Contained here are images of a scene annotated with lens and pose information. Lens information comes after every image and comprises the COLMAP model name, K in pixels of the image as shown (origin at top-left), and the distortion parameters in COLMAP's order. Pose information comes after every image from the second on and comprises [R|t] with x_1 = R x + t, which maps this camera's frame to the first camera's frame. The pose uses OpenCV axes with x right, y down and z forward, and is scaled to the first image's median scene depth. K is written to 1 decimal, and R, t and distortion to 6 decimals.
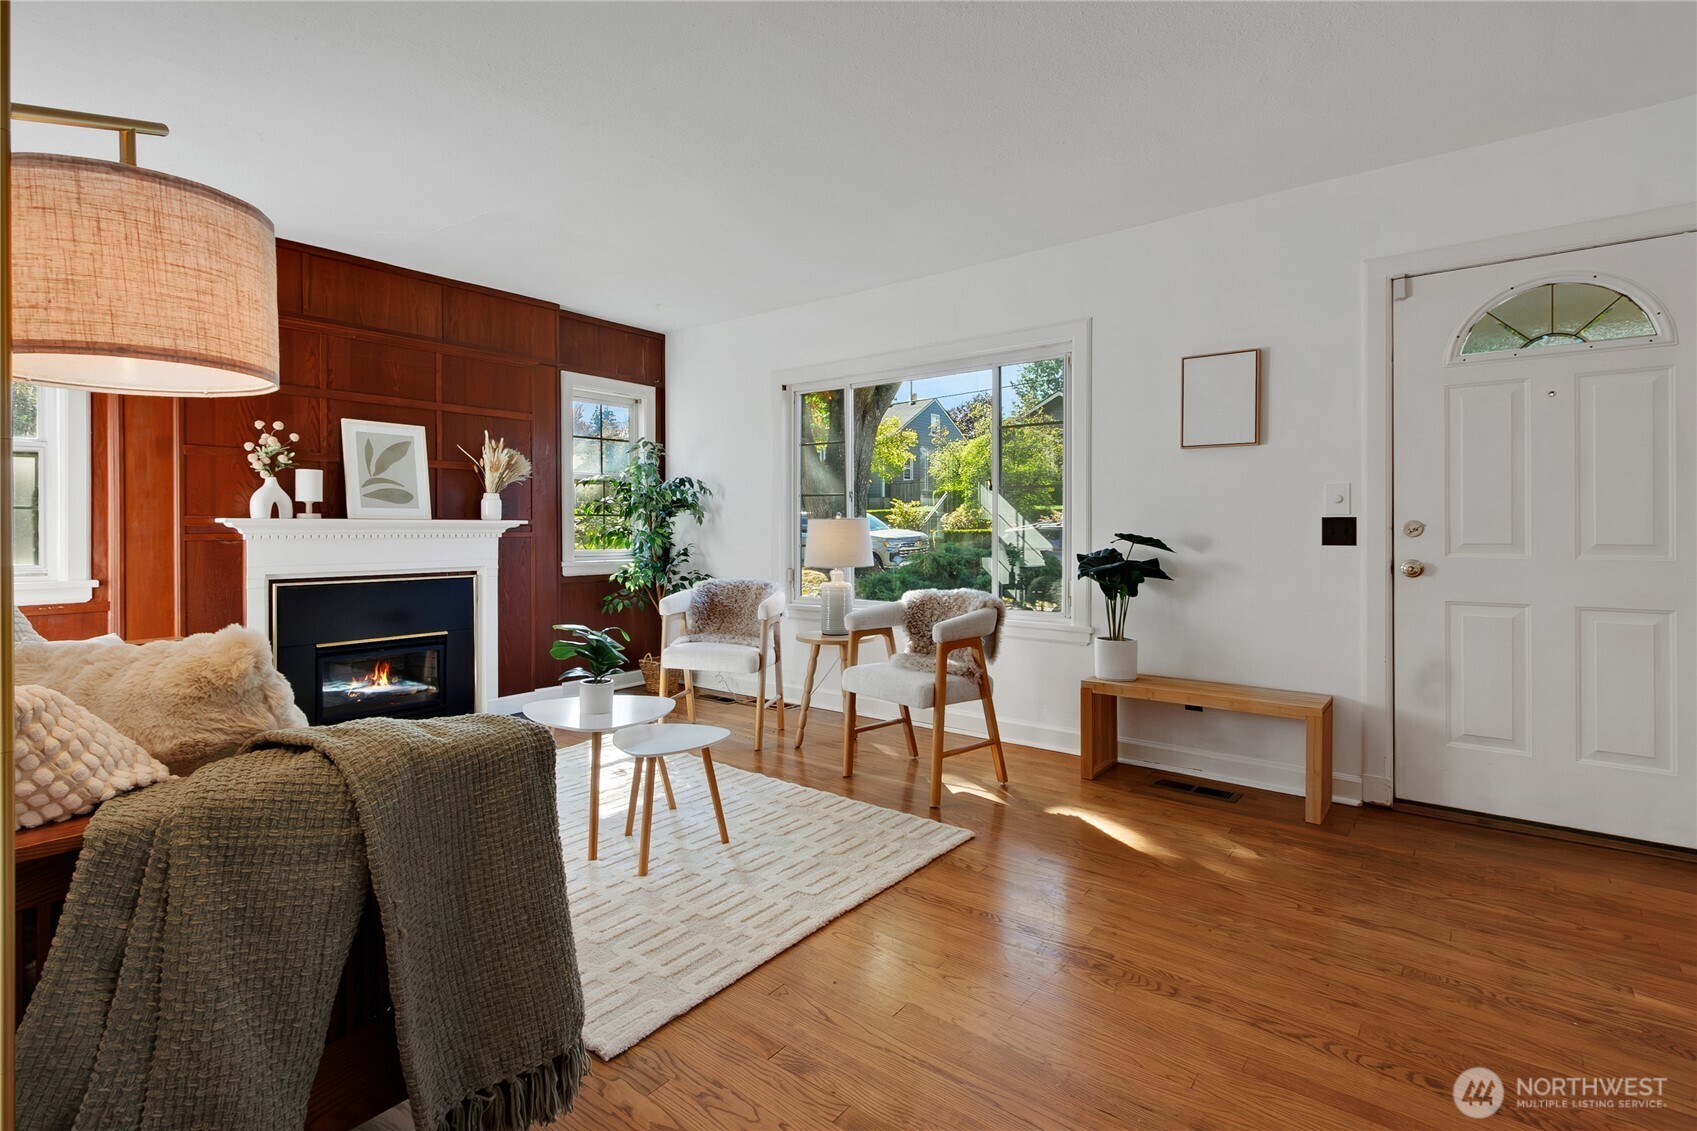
lens RADIAL K [[801.8, 0, 822.7], [0, 801.8, 522.8], [0, 0, 1]] dist [0.002872, 0.000225]
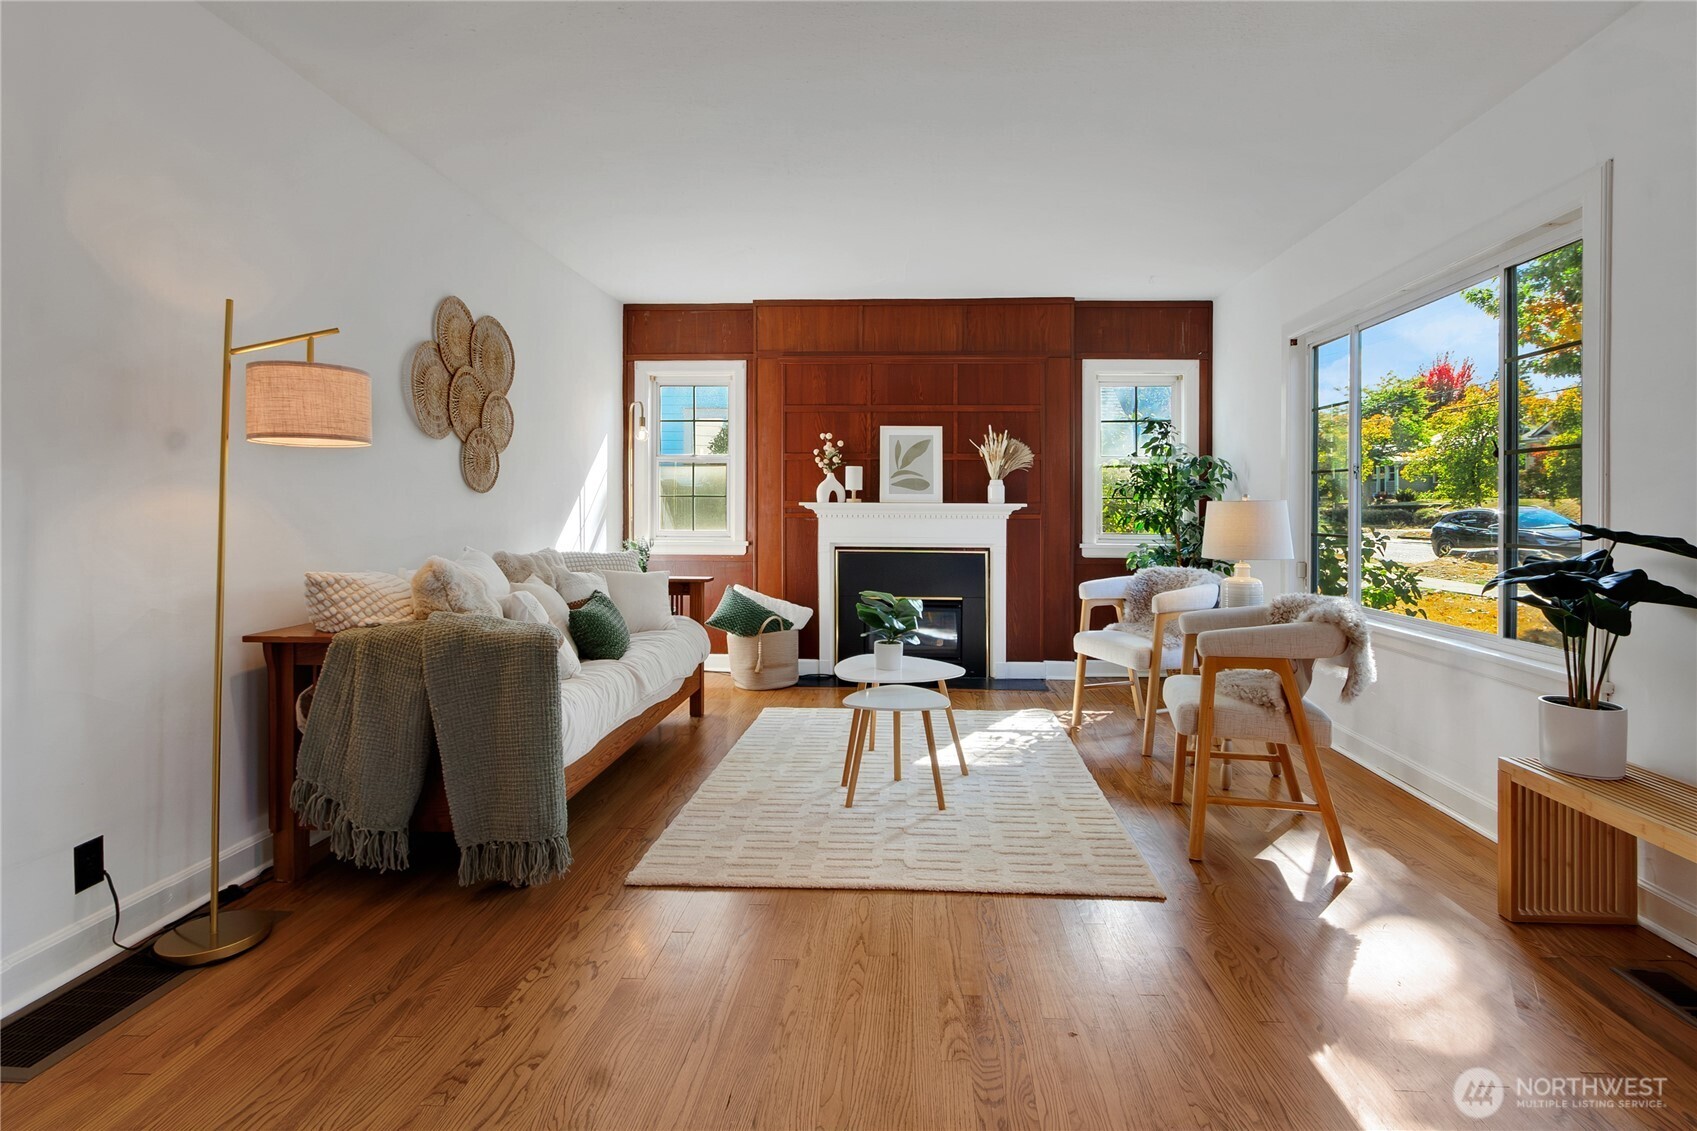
lens RADIAL K [[820.1, 0, 892.5], [0, 820.1, 510.8], [0, 0, 1]] dist [0.000533, -0.000533]
pose [[0.605580, 0.005760, -0.795764, 0.486004], [-0.001812, 0.999981, 0.005859, 0.000519], [0.795783, -0.002106, 0.605579, 0.209579]]
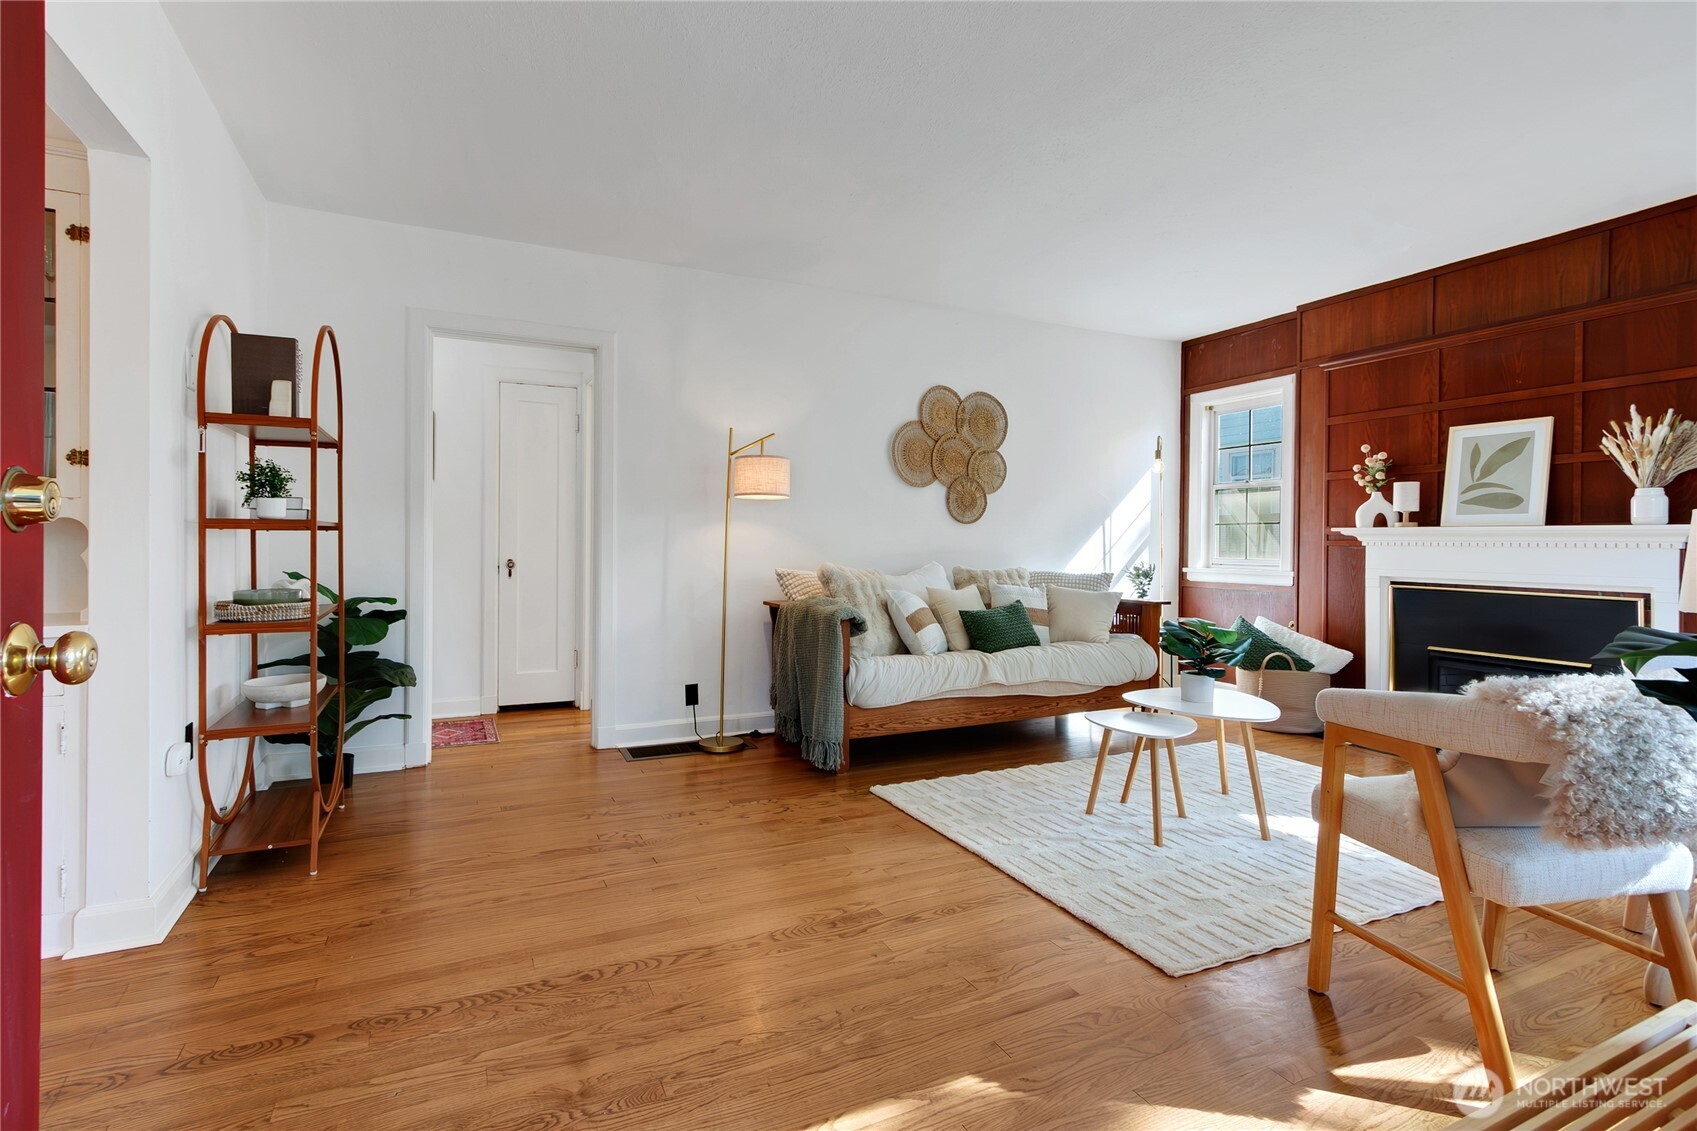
lens RADIAL K [[794.6, 0, 798.6], [0, 794.6, 540.8], [0, 0, 1]] dist [0.000063, 0.000214]
pose [[-0.456953, 0.000933, -0.889490, 0.678404], [0.000372, 1.000000, 0.000858, 0.011872], [0.889491, 0.000061, -0.456953, 0.739719]]
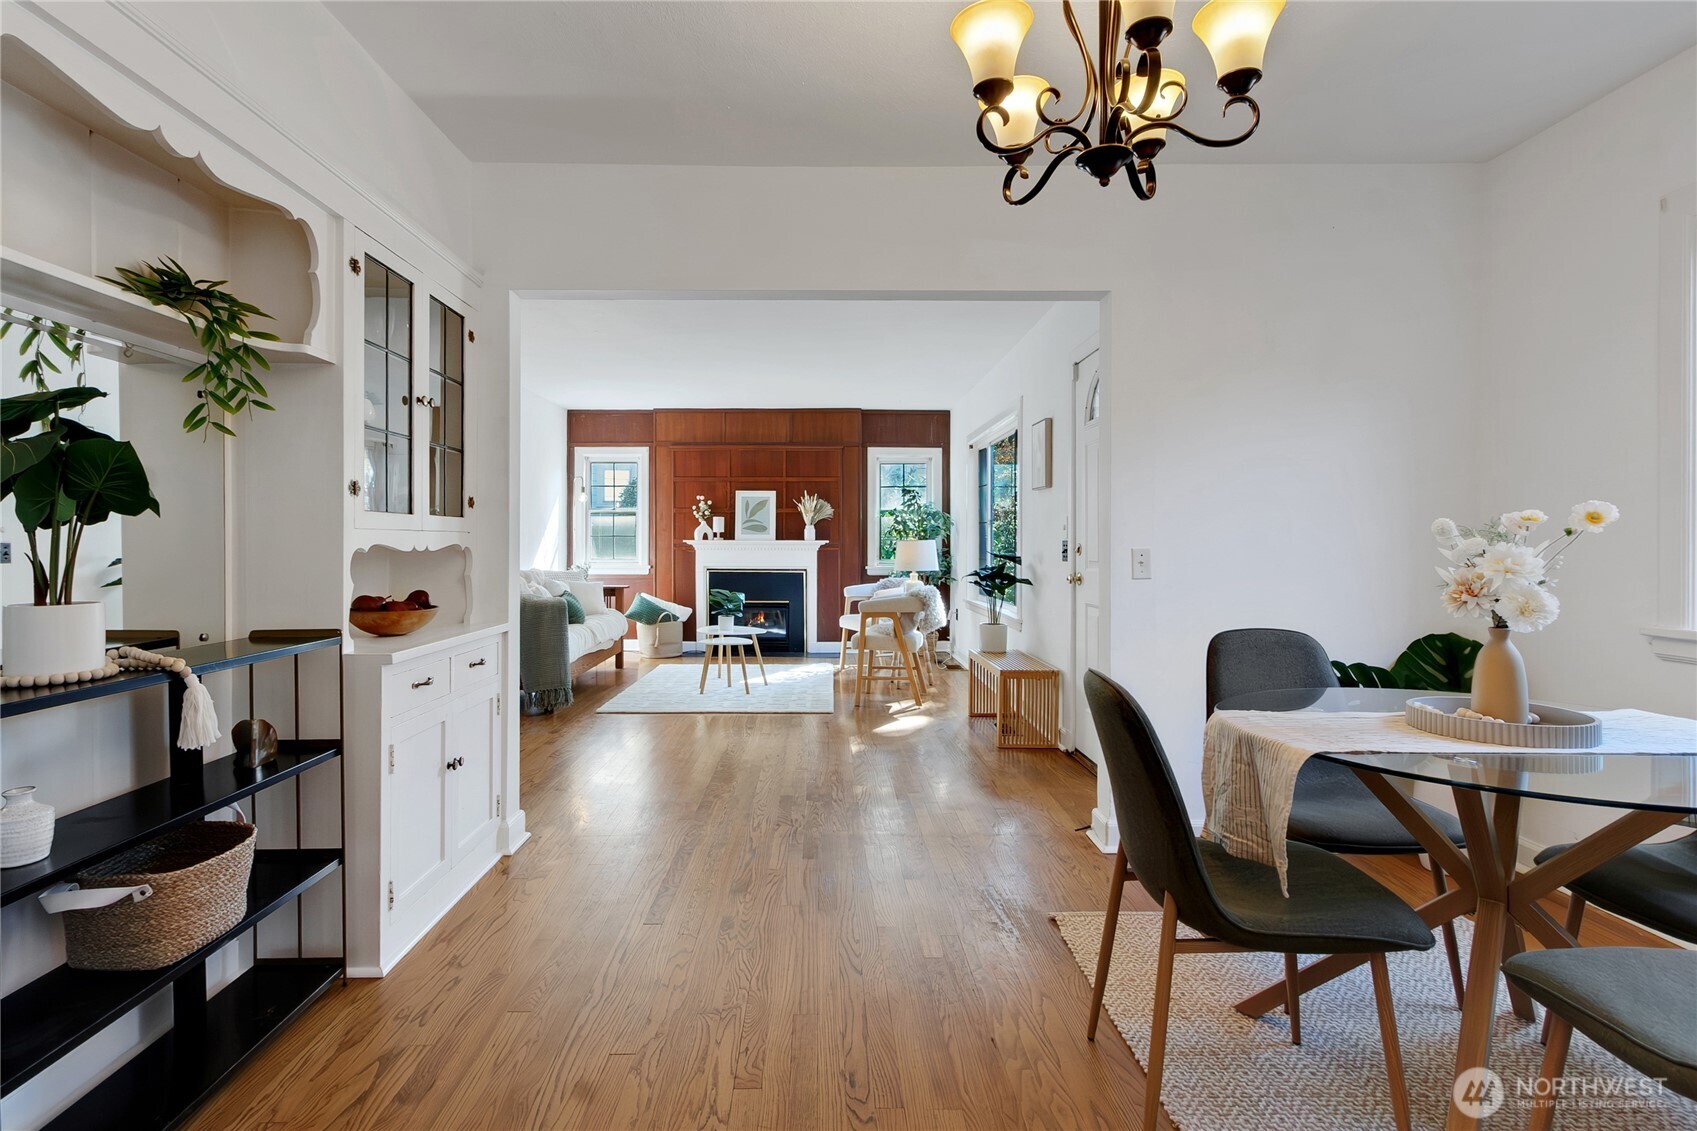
lens RADIAL K [[843.6, 0, 830.8], [0, 843.6, 534.3], [0, 0, 1]] dist [0.003076, 0.000100]
pose [[0.636101, -0.003837, -0.771597, 1.222239], [0.000072, 0.999988, -0.004913, -0.009222], [0.771606, 0.003070, 0.636093, -0.175639]]
